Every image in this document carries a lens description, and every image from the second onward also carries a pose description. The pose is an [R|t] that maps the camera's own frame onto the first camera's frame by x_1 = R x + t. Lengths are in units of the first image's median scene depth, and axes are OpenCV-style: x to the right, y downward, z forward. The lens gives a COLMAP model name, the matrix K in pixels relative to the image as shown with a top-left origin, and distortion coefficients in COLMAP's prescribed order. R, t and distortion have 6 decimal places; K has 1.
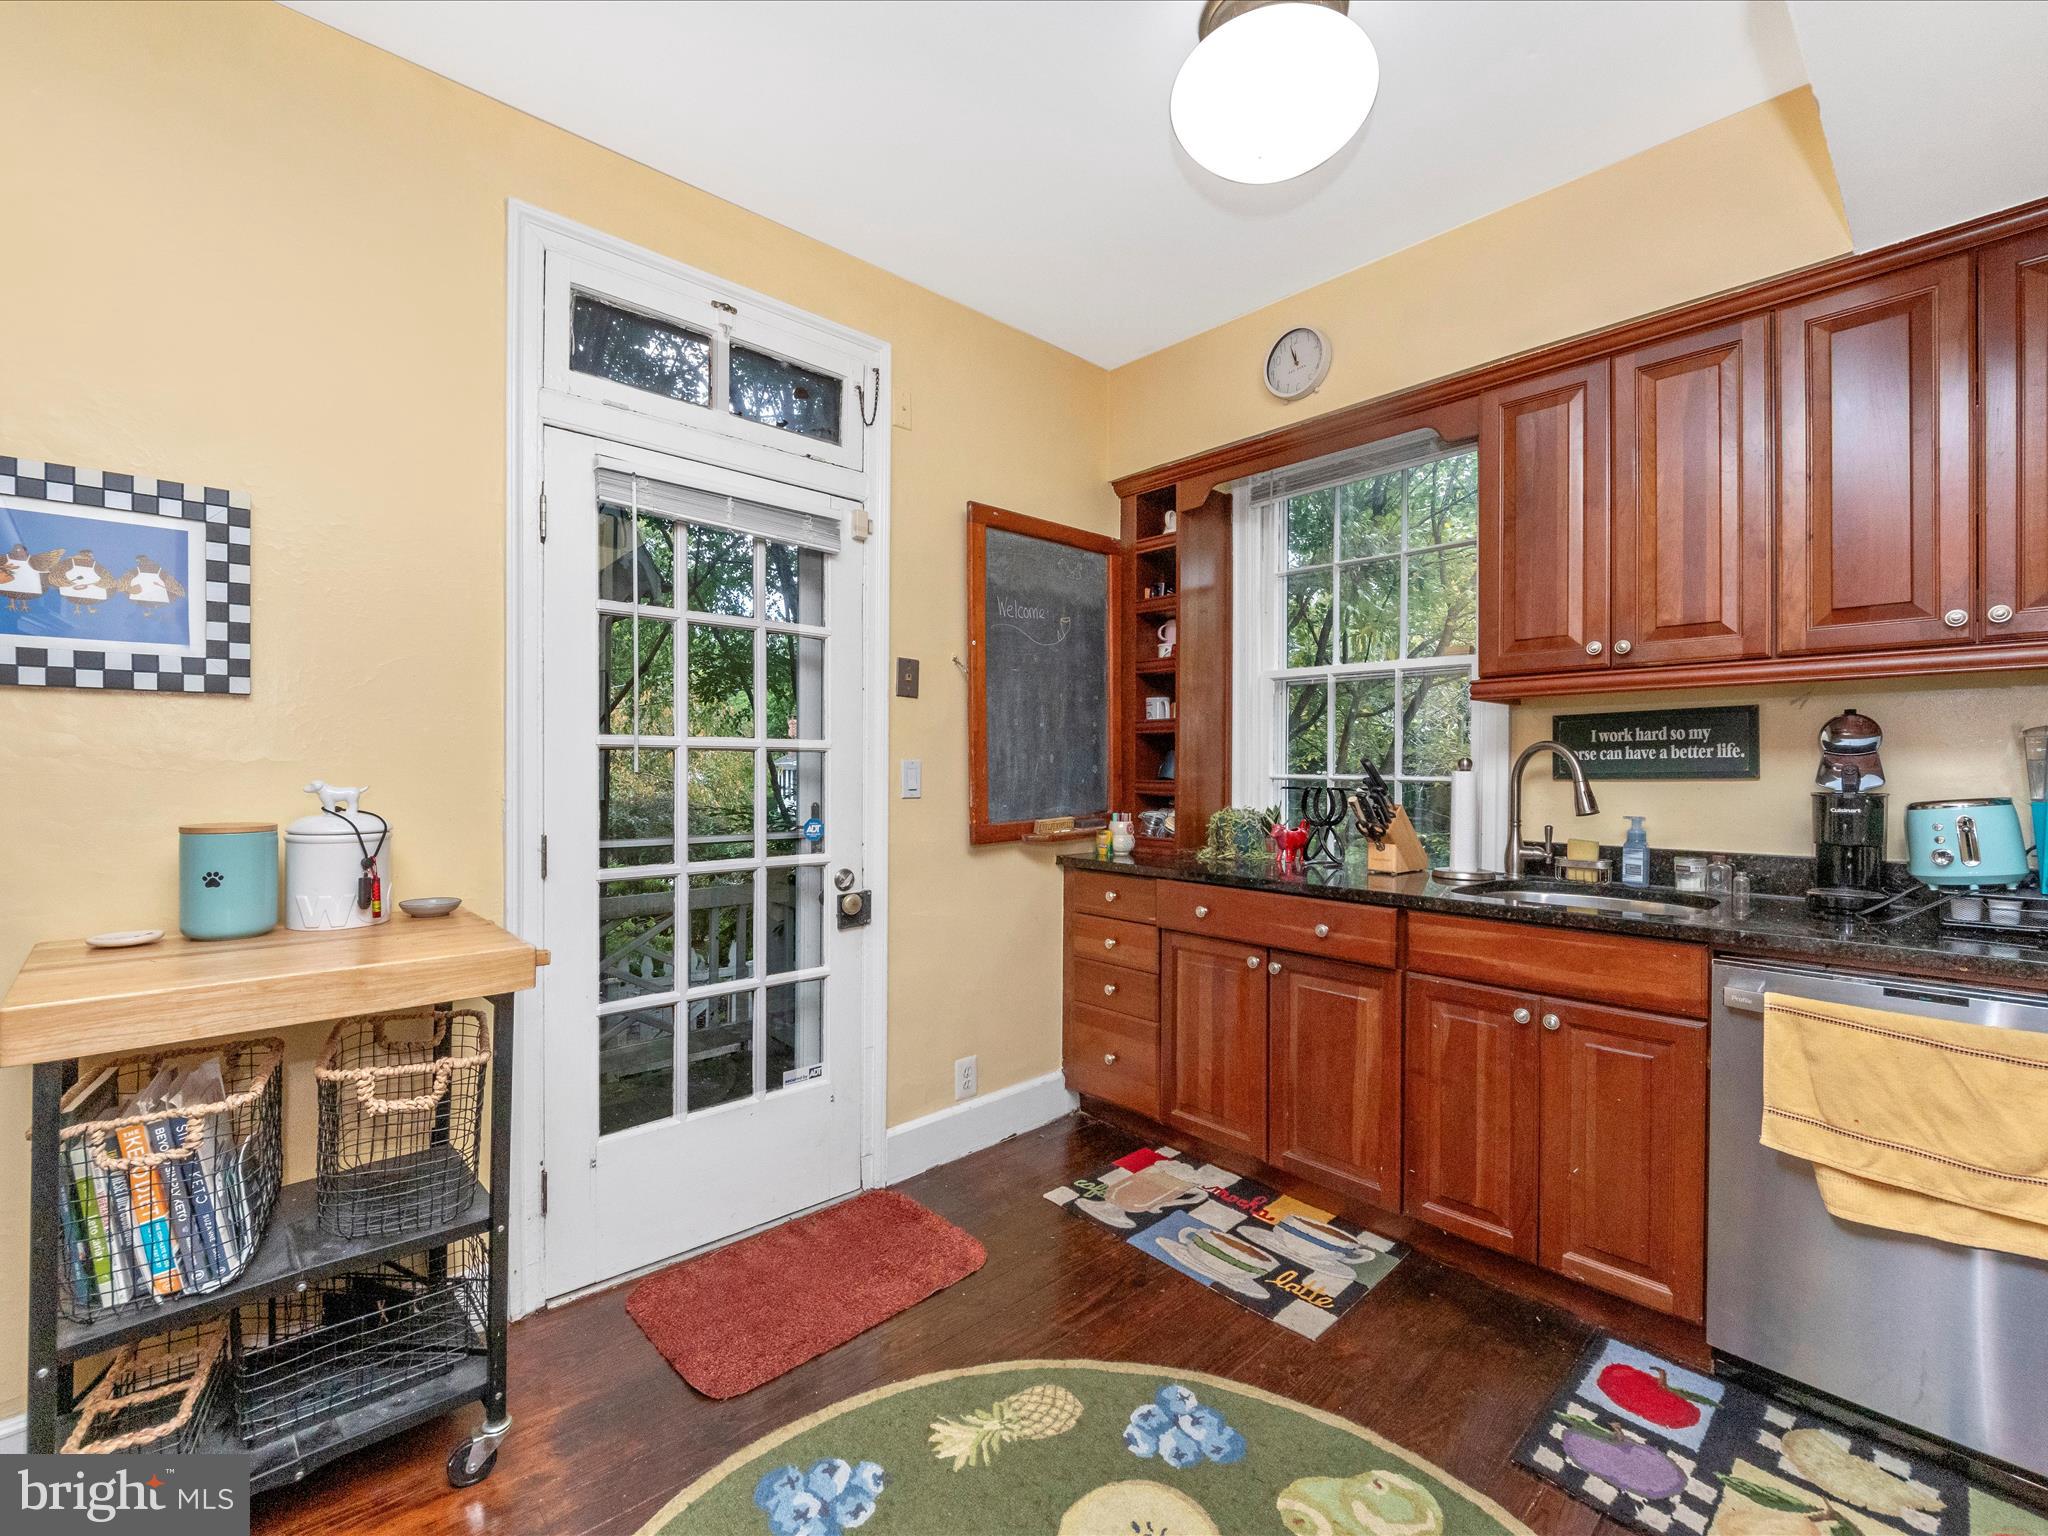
lens RADIAL K [[865.5, 0, 1028.7], [0, 865.5, 802.8], [0, 0, 1]] dist [-0.000709, -0.010090]
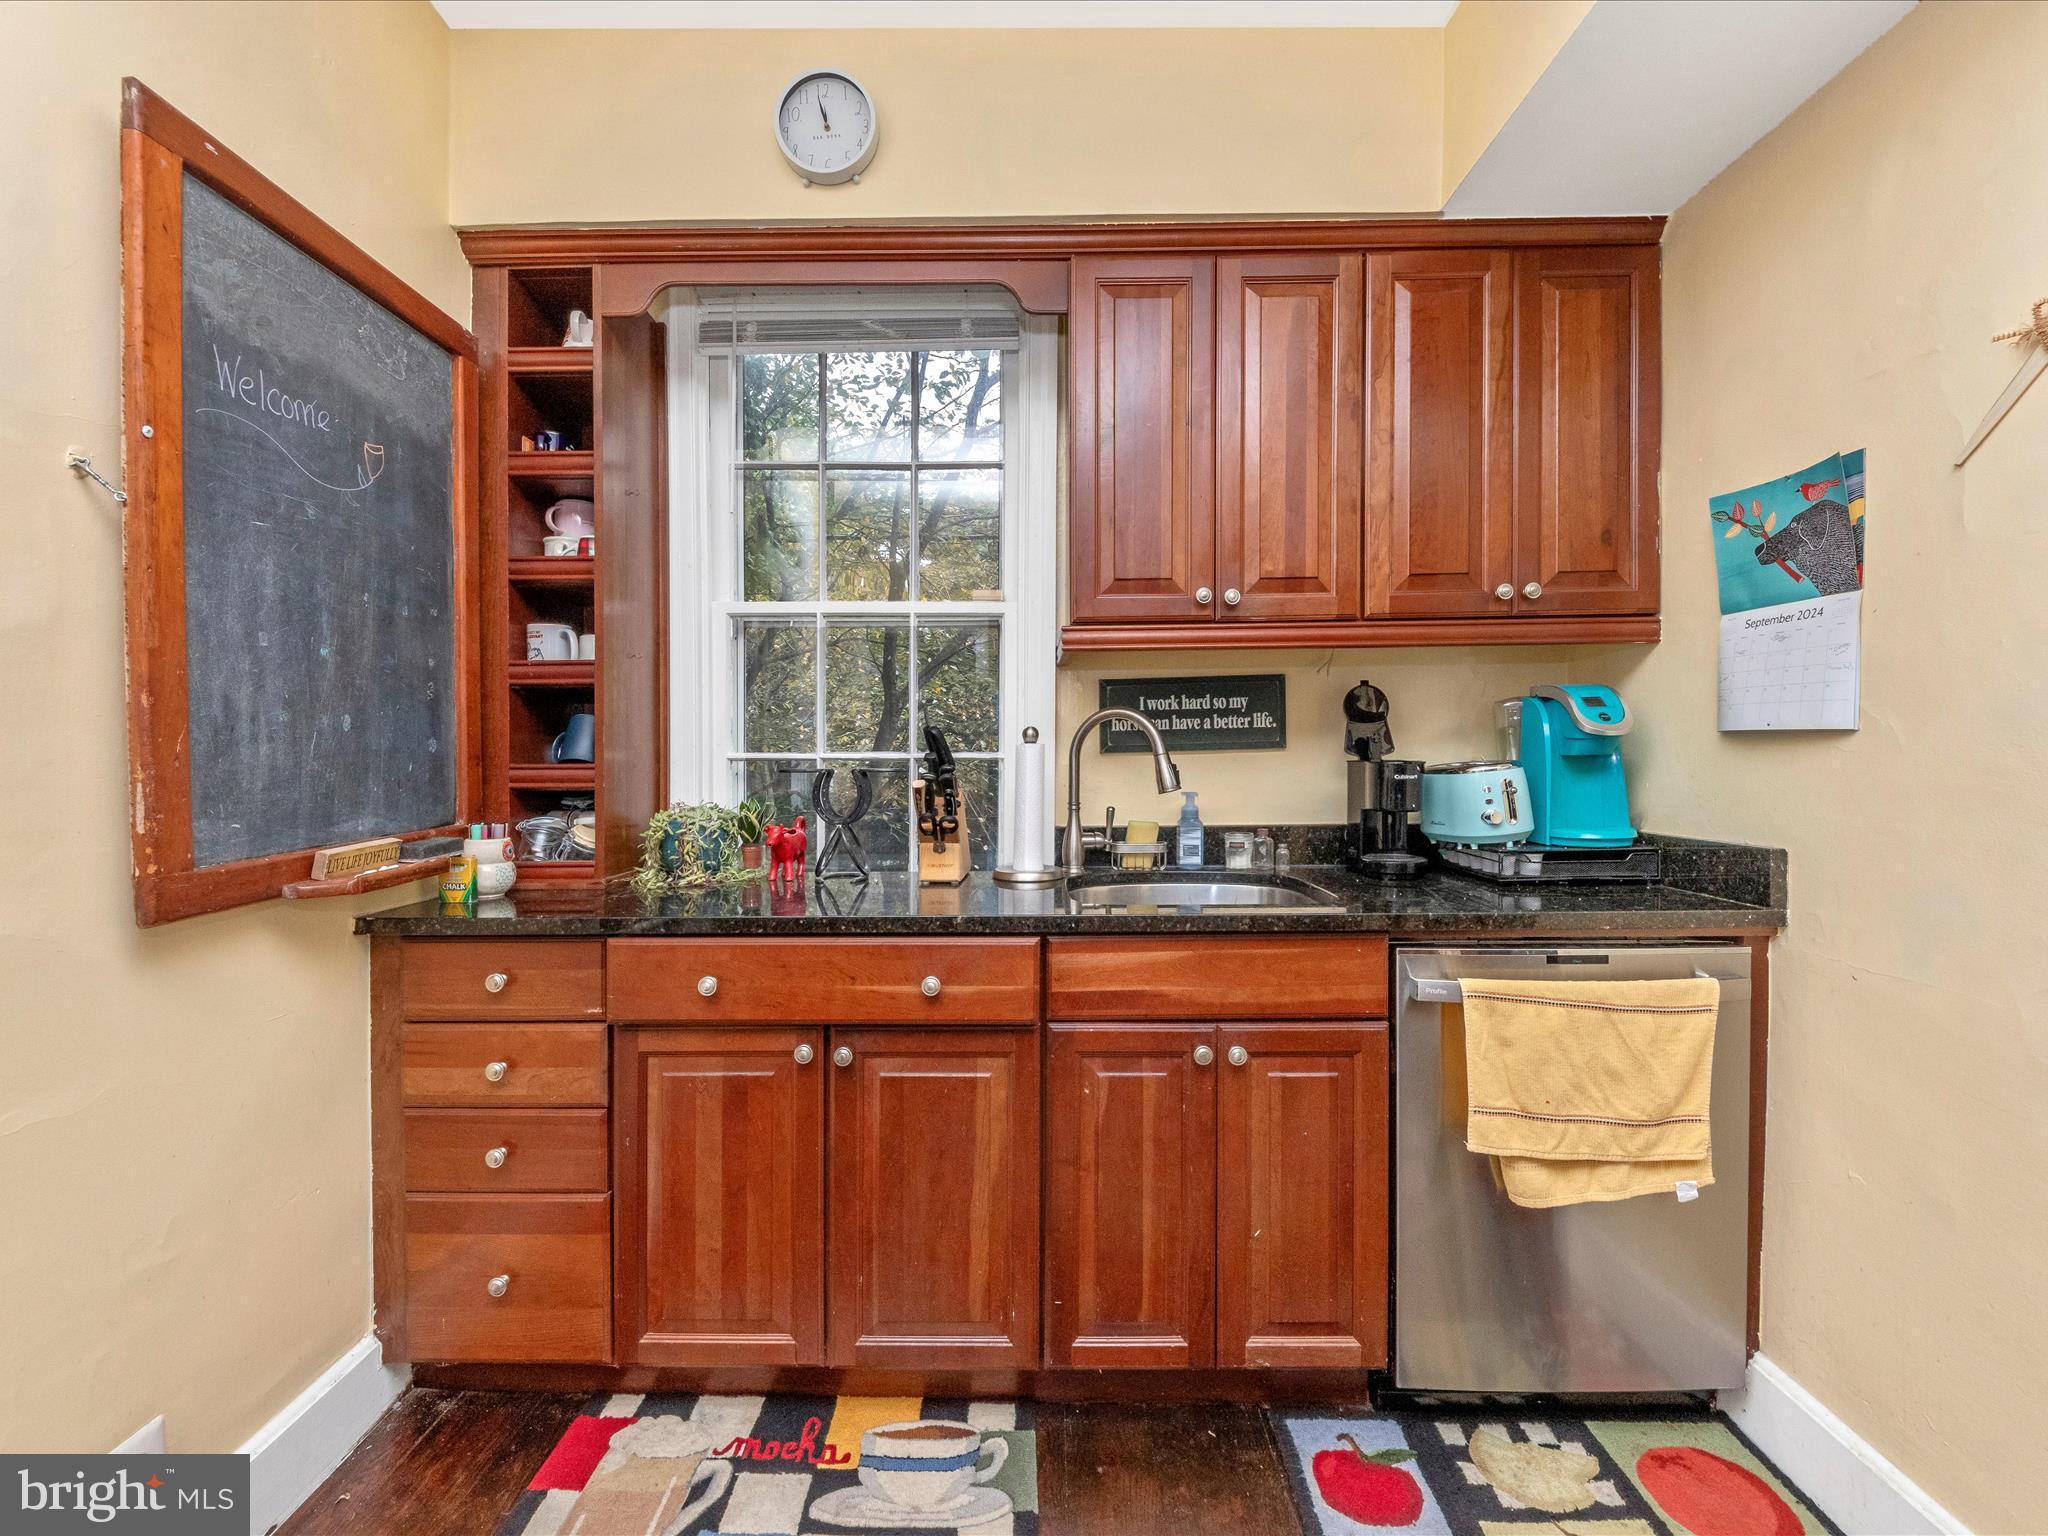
lens RADIAL K [[884.7, 0, 1020.0], [0, 884.7, 765.3], [0, 0, 1]] dist [0.002321, -0.008693]
pose [[0.692946, -0.018083, 0.720763, -0.086996], [0.038467, 0.999189, -0.011914, -0.007692], [-0.719963, 0.035982, 0.693080, 0.464431]]
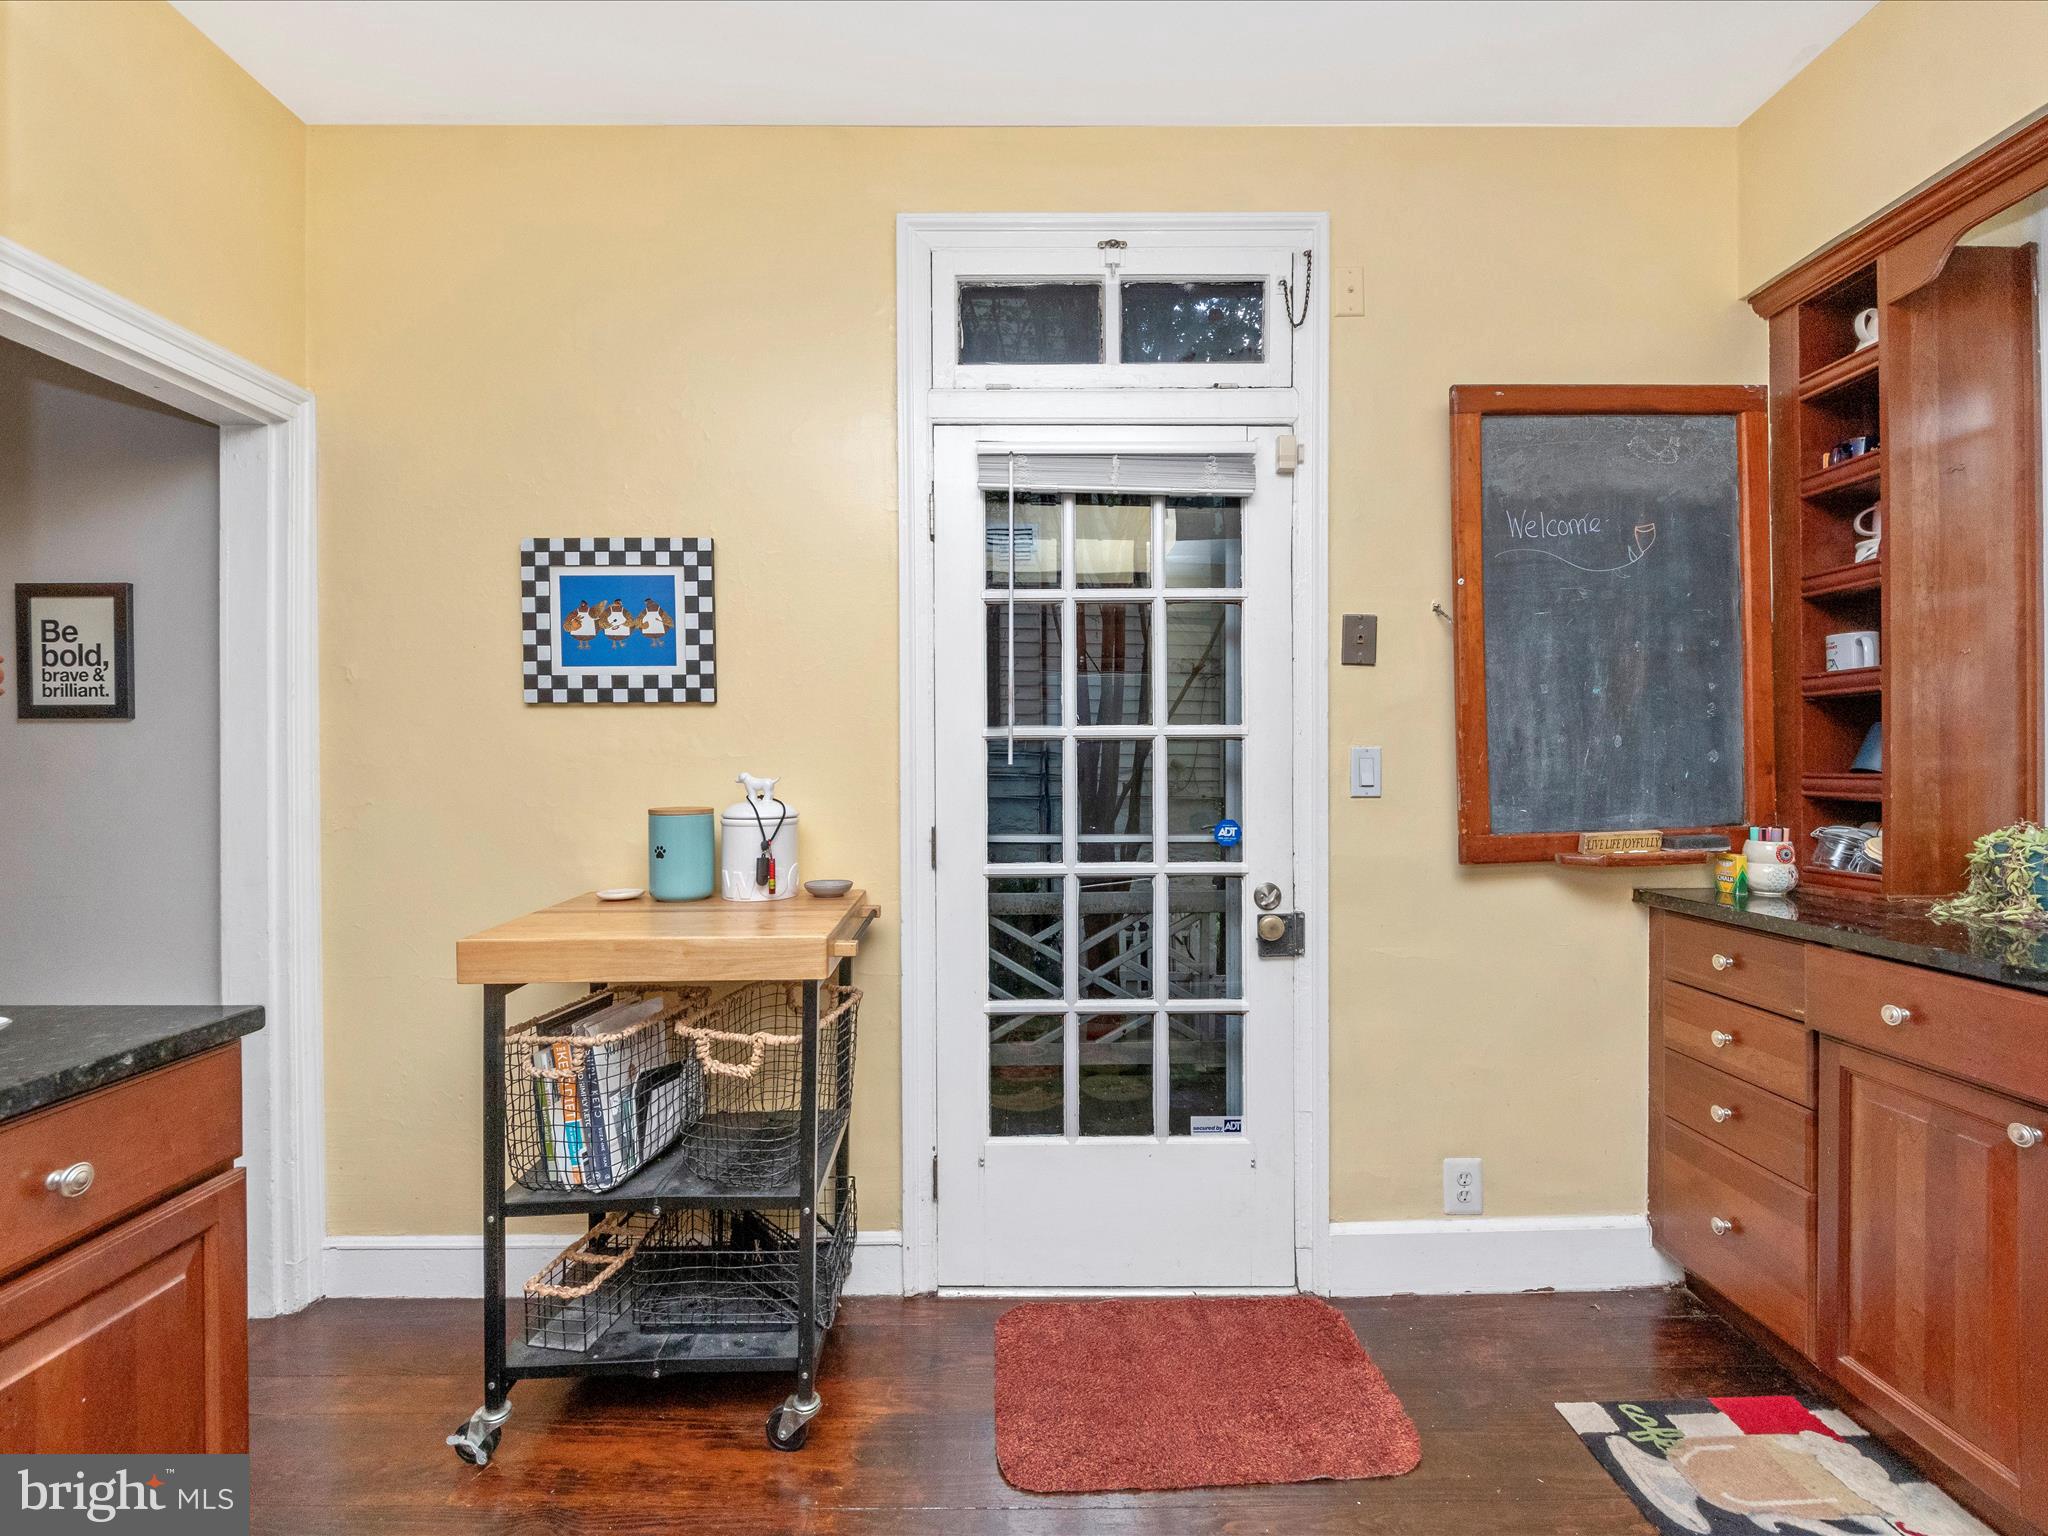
lens RADIAL K [[883.7, 0, 1031.6], [0, 883.7, 784.6], [0, 0, 1]] dist [0.004122, -0.007037]
pose [[0.743631, 0.007138, -0.668552, 0.179272], [-0.018950, 0.999766, -0.010403, -0.002961], [0.668322, 0.020405, 0.743592, 0.243868]]
